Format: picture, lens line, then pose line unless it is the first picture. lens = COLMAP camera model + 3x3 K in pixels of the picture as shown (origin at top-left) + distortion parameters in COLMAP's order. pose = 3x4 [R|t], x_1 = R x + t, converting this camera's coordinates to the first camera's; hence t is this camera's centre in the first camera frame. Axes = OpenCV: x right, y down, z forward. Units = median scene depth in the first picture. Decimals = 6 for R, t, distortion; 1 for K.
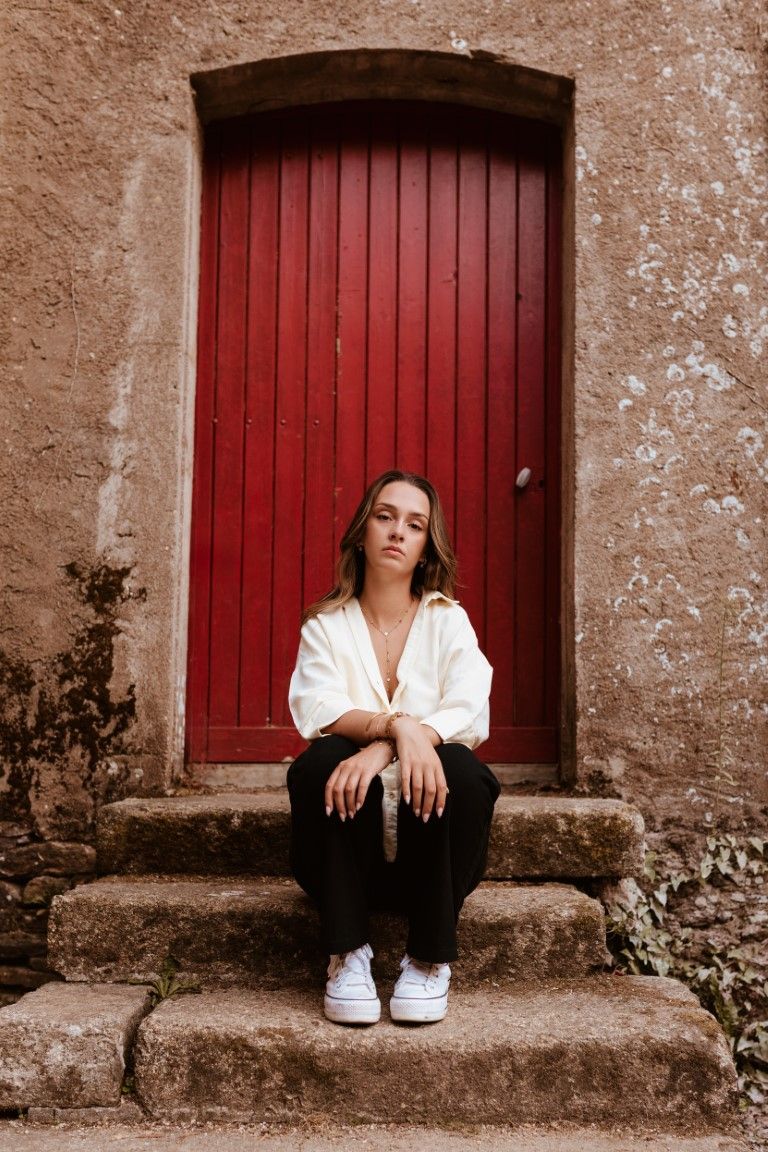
lens RADIAL K [[1136.8, 0, 383.6], [0, 1136.8, 577.4], [0, 0, 1]] dist [0.005705, 0.000000]
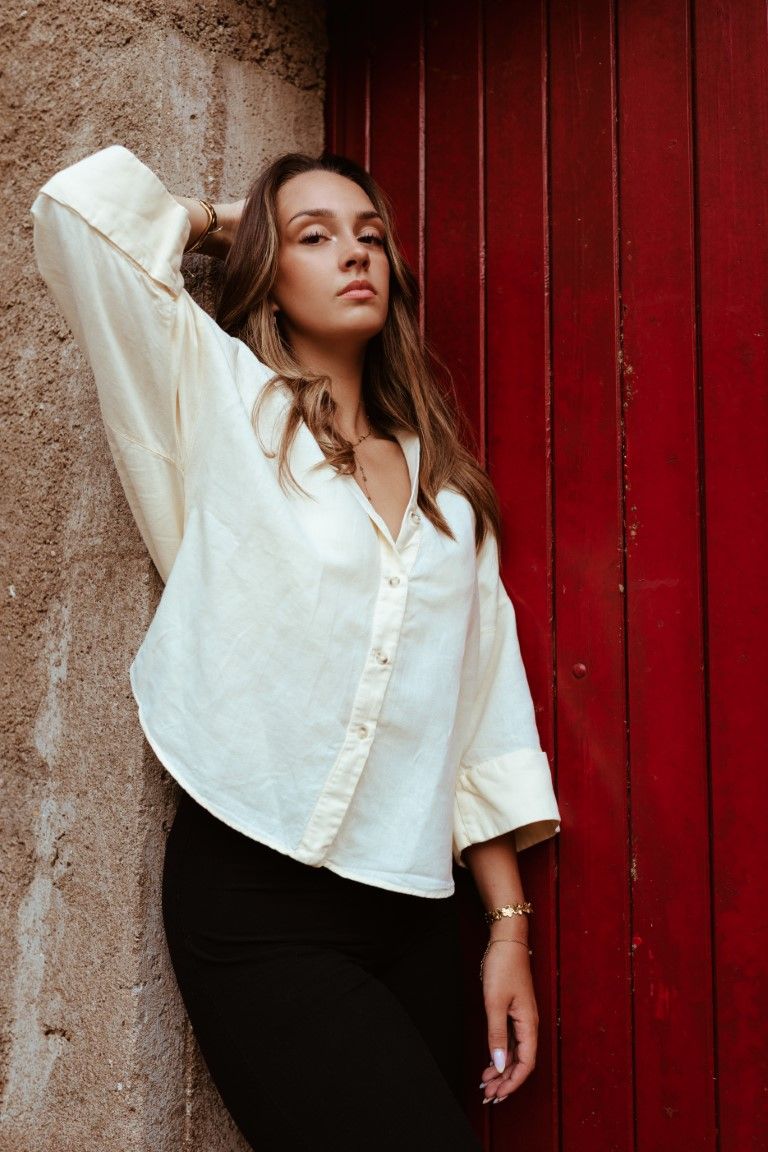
lens RADIAL K [[1136.8, 0, 383.2], [0, 1136.8, 573.6], [0, 0, 1]] dist [0.005705, 0.000000]
pose [[0.822807, -0.063331, -0.564782, 0.115248], [0.074728, 0.997200, -0.002951, -0.190724], [0.563387, -0.039777, 0.825235, 0.718610]]
